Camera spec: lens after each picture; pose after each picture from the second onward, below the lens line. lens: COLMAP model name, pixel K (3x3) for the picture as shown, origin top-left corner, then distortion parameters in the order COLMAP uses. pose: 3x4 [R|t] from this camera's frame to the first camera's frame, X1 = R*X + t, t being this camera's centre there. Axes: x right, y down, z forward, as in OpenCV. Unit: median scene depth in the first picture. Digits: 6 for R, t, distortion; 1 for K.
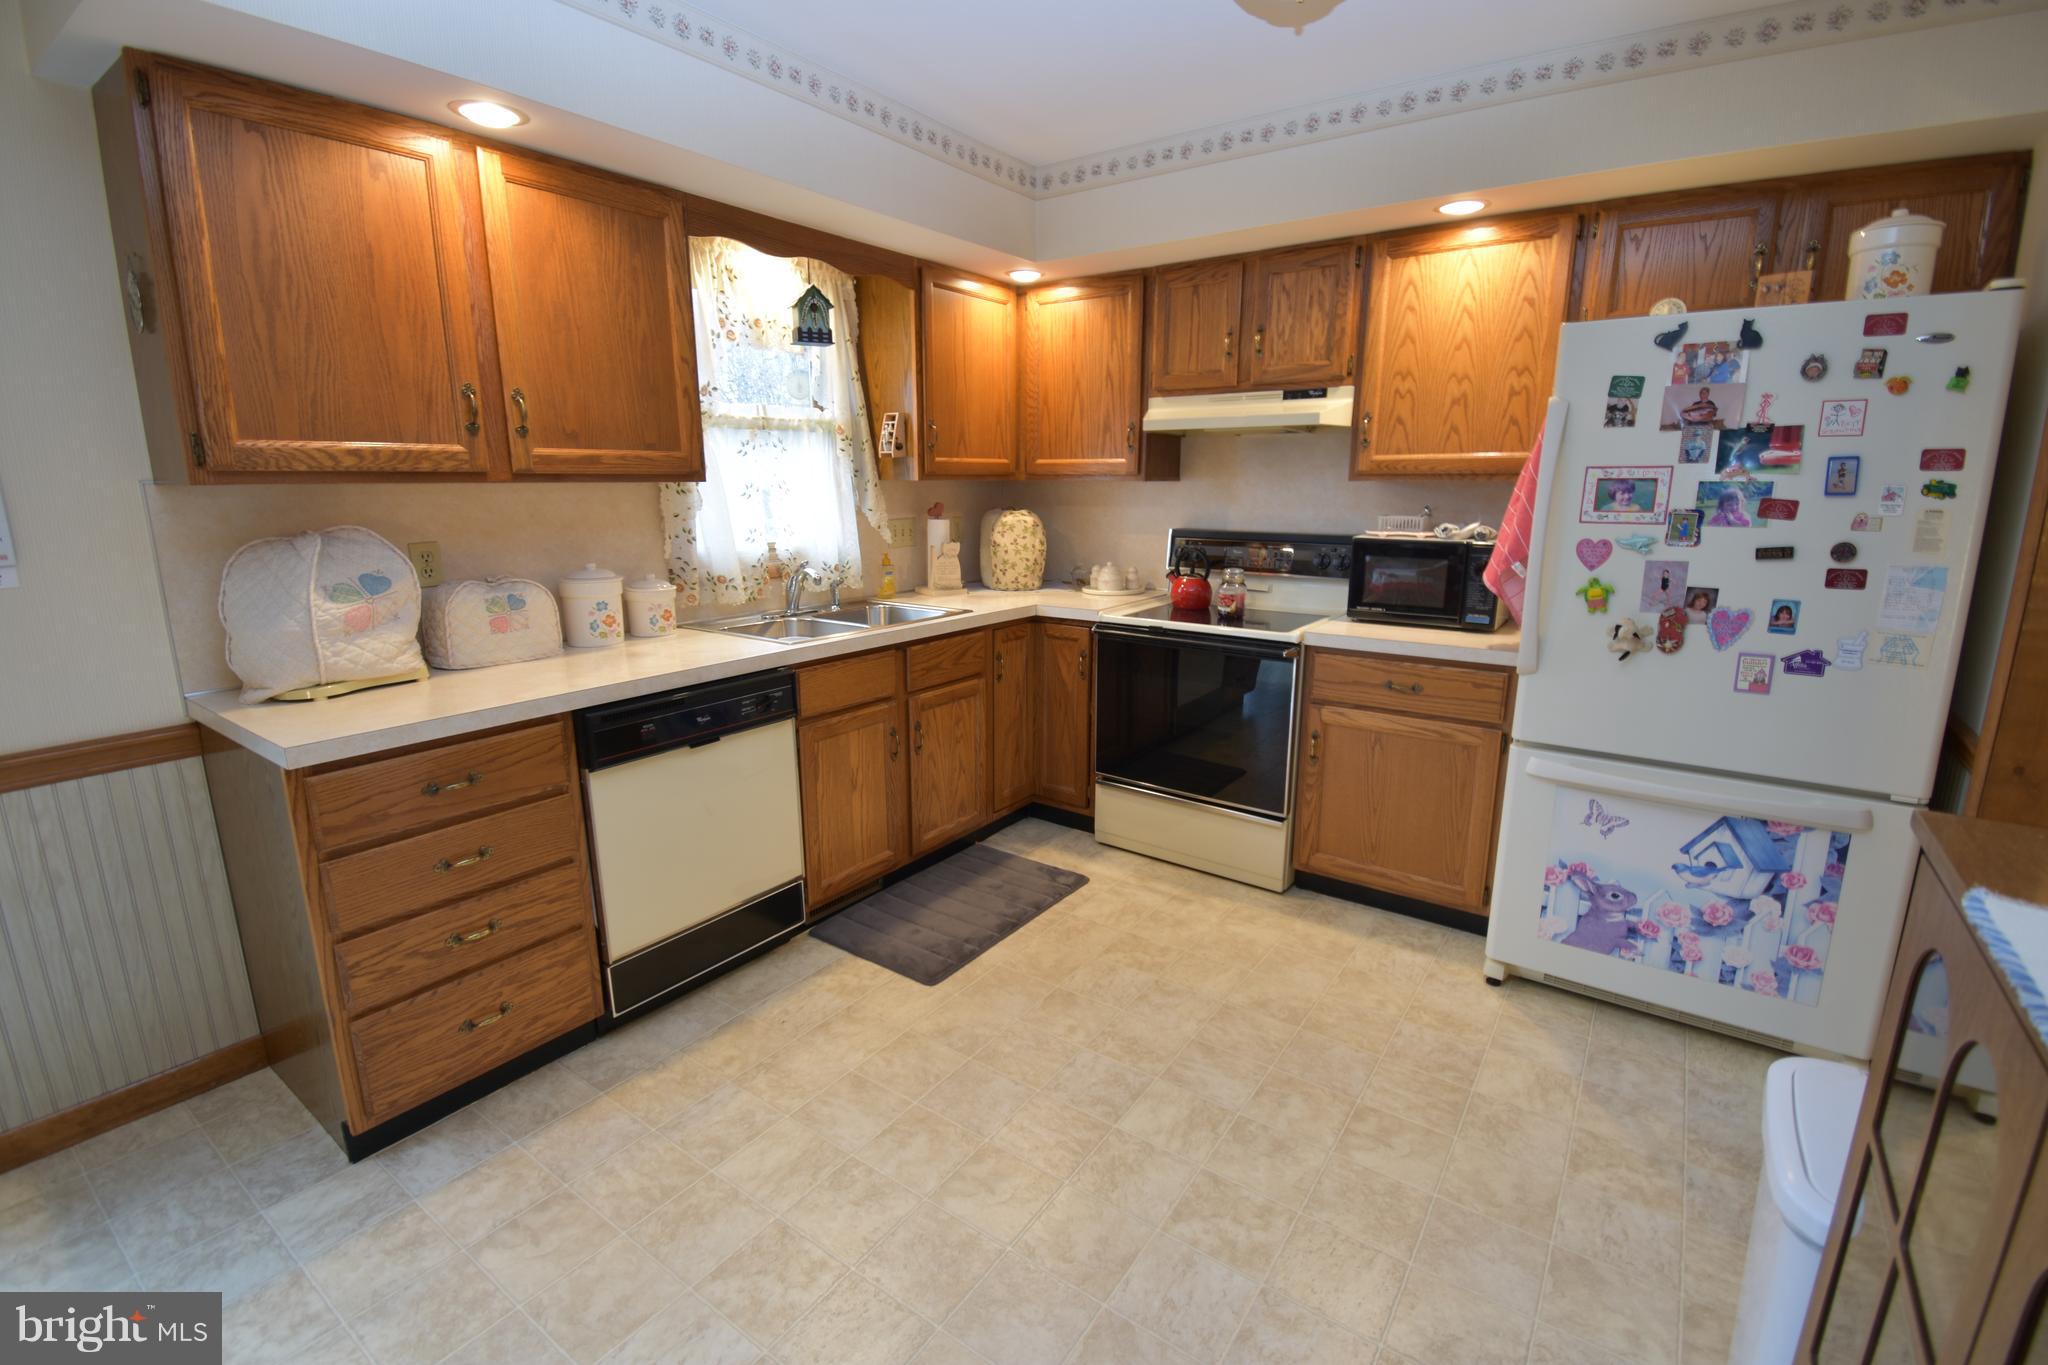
lens RADIAL K [[908.7, 0, 1027.3], [0, 908.7, 673.0], [0, 0, 1]] dist [0.025632, -0.030691]
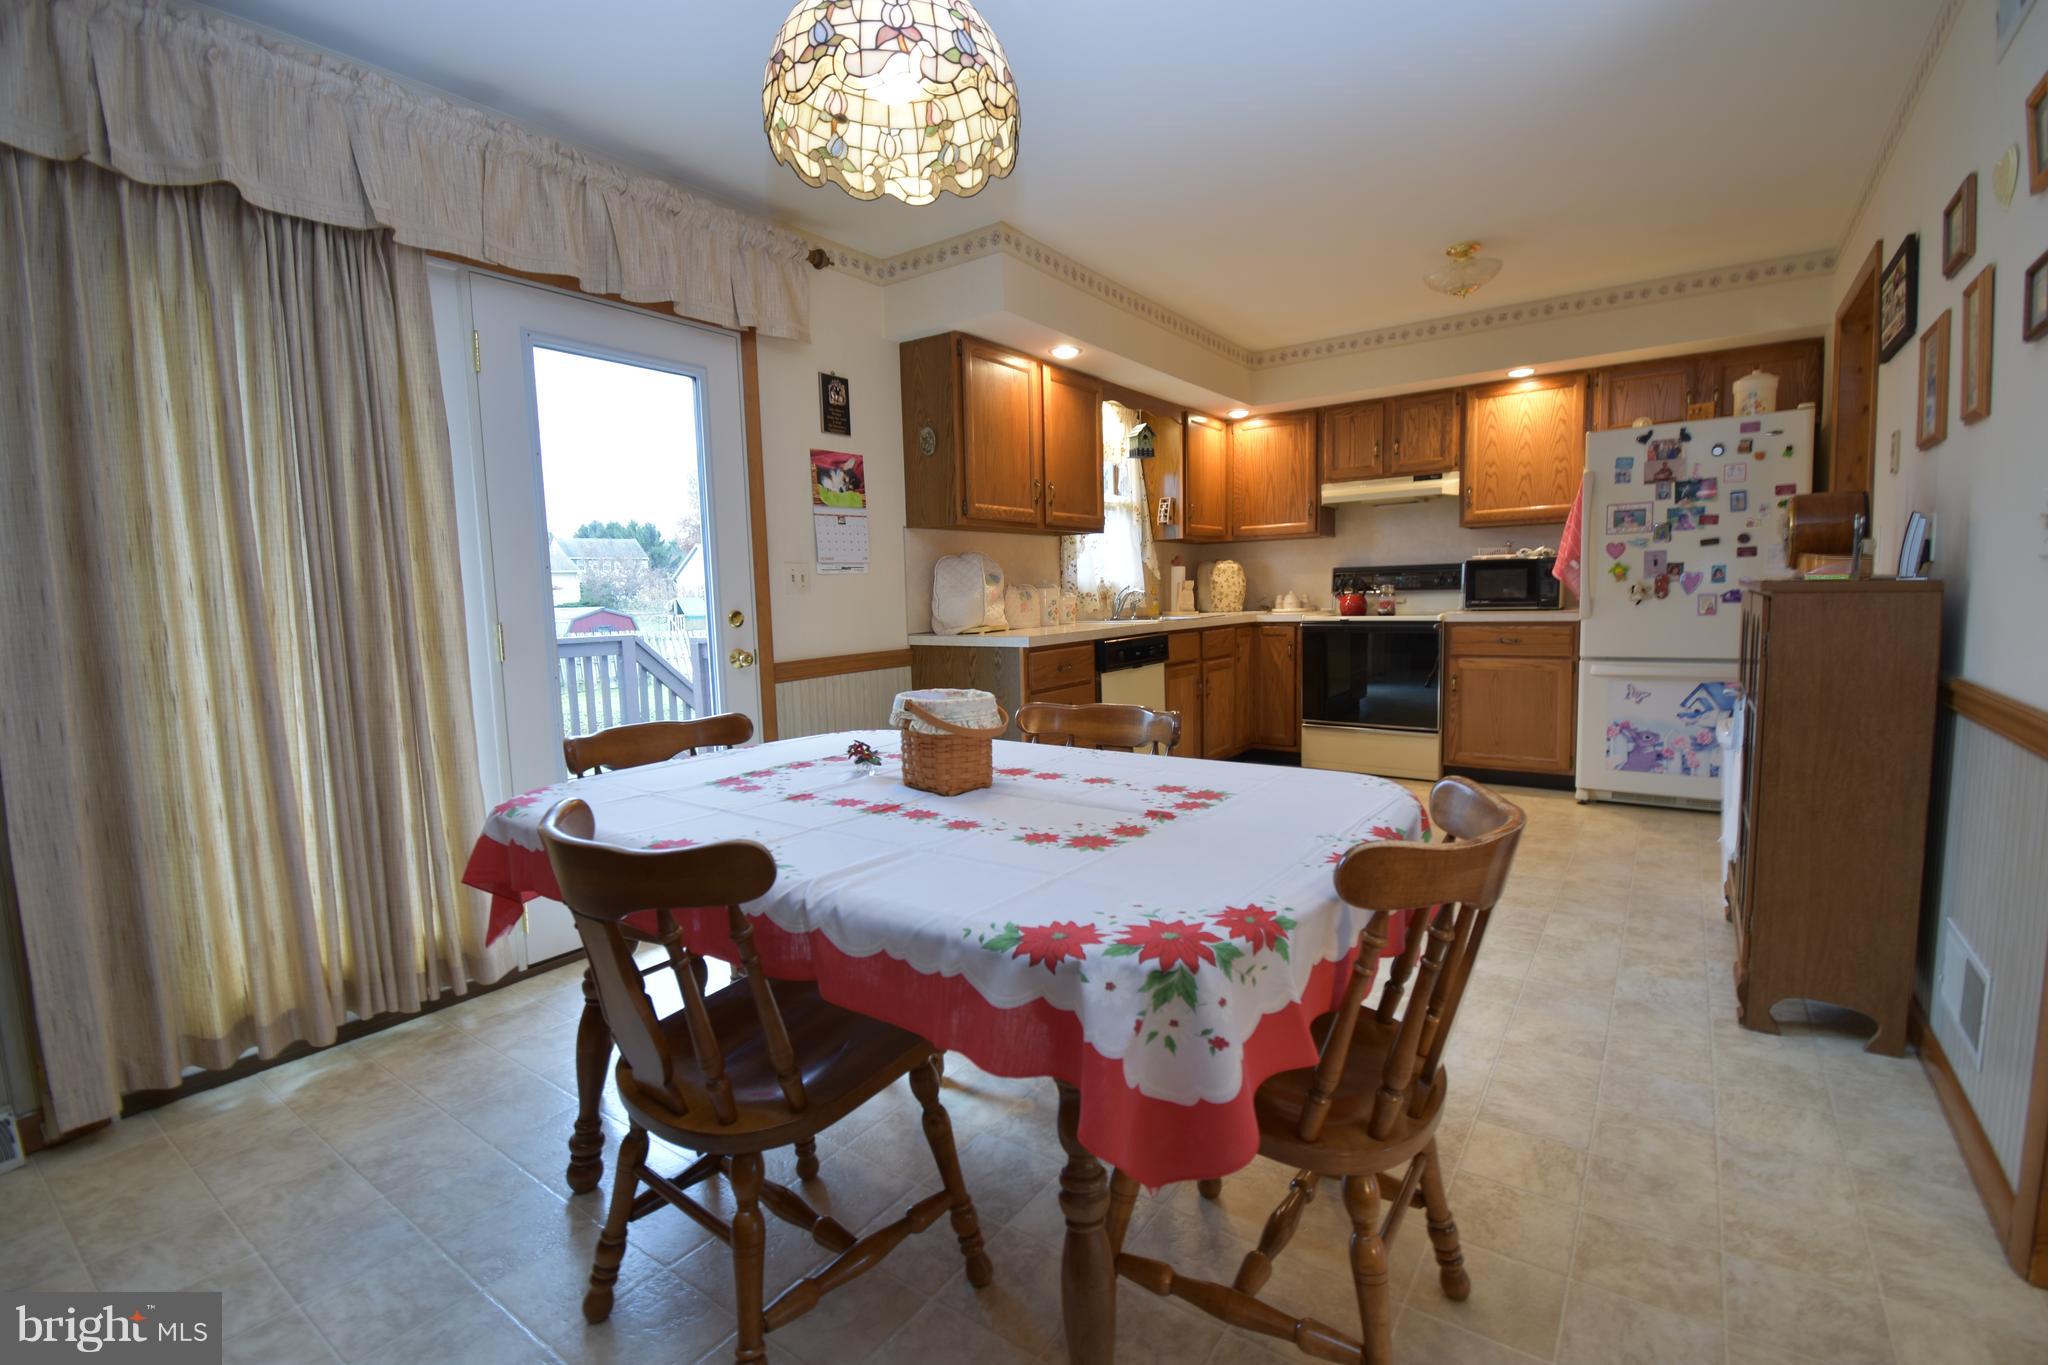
lens RADIAL K [[908.7, 0, 1027.3], [0, 908.7, 673.0], [0, 0, 1]] dist [0.025632, -0.030691]
pose [[0.999599, -0.028074, -0.003728, -0.523514], [0.027418, 0.992290, -0.120869, 0.278888], [0.007092, 0.120719, 0.992661, -0.747439]]
